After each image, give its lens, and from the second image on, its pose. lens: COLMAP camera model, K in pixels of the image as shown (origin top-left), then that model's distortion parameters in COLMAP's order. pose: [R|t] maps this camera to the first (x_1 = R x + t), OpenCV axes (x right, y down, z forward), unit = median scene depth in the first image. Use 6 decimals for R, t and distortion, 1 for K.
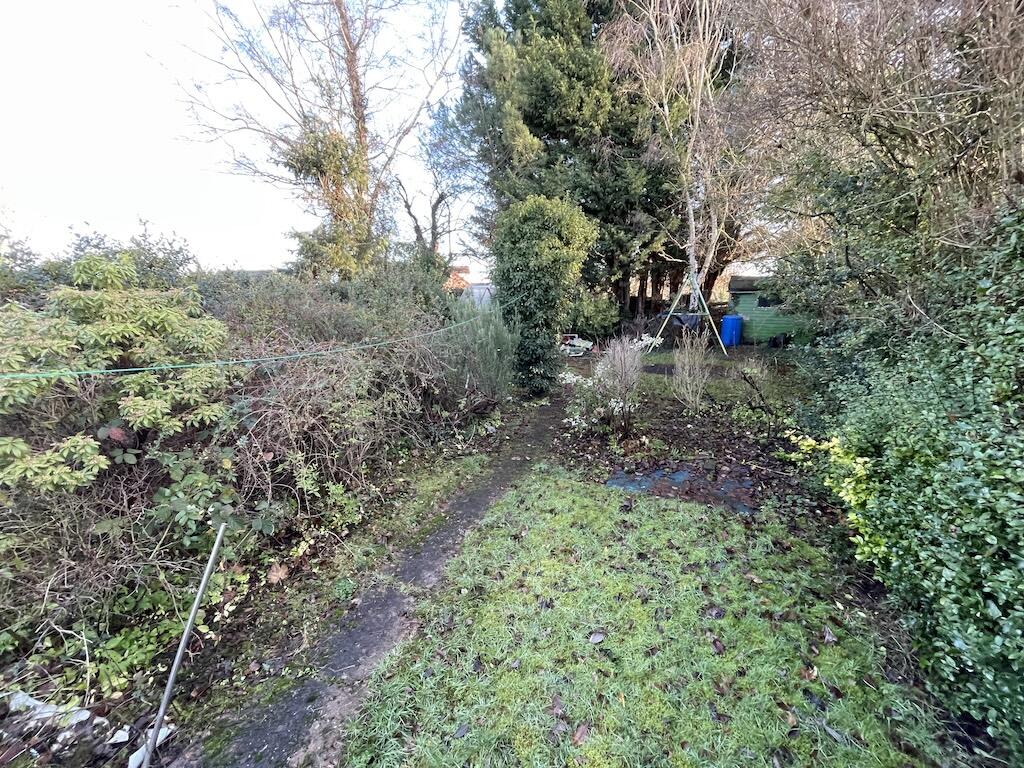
lens RADIAL K [[416.5, 0, 514.4], [0, 416.5, 383.3], [0, 0, 1]] dist [-0.000063, 0.000326]
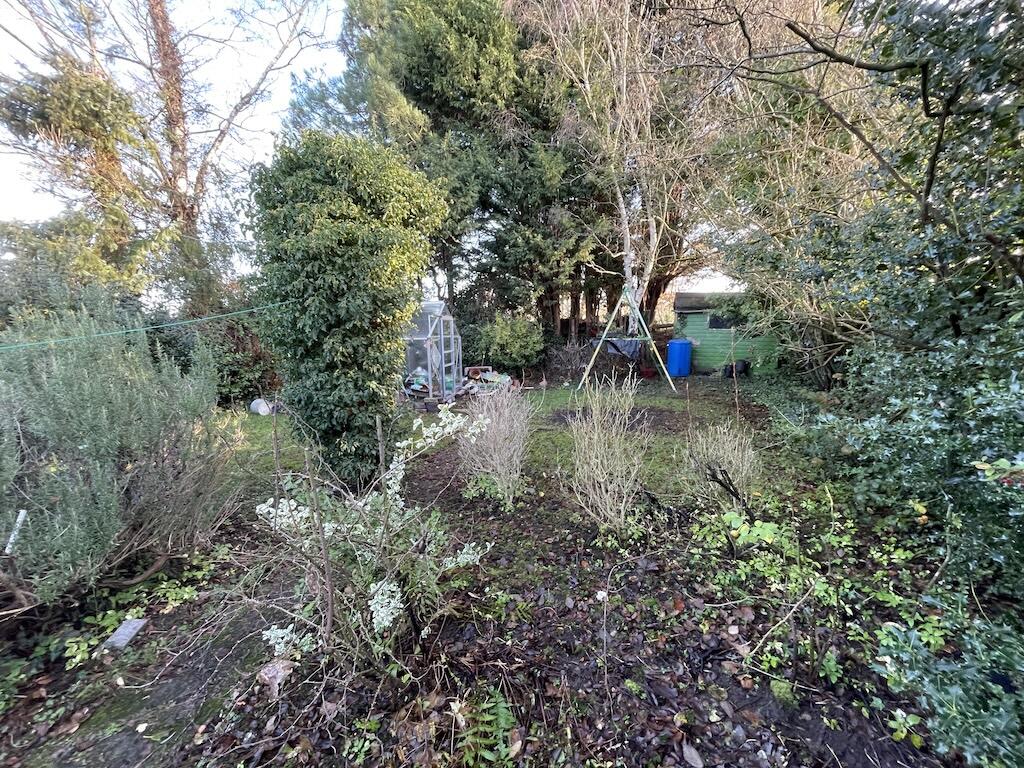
lens RADIAL K [[416.5, 0, 510.1], [0, 416.5, 384.9], [0, 0, 1]] dist [-0.000063, 0.000326]
pose [[0.995623, -0.023060, 0.090567, 0.125152], [0.028121, 0.998090, -0.055009, -0.042119], [-0.089125, 0.057316, 0.994370, 0.240599]]
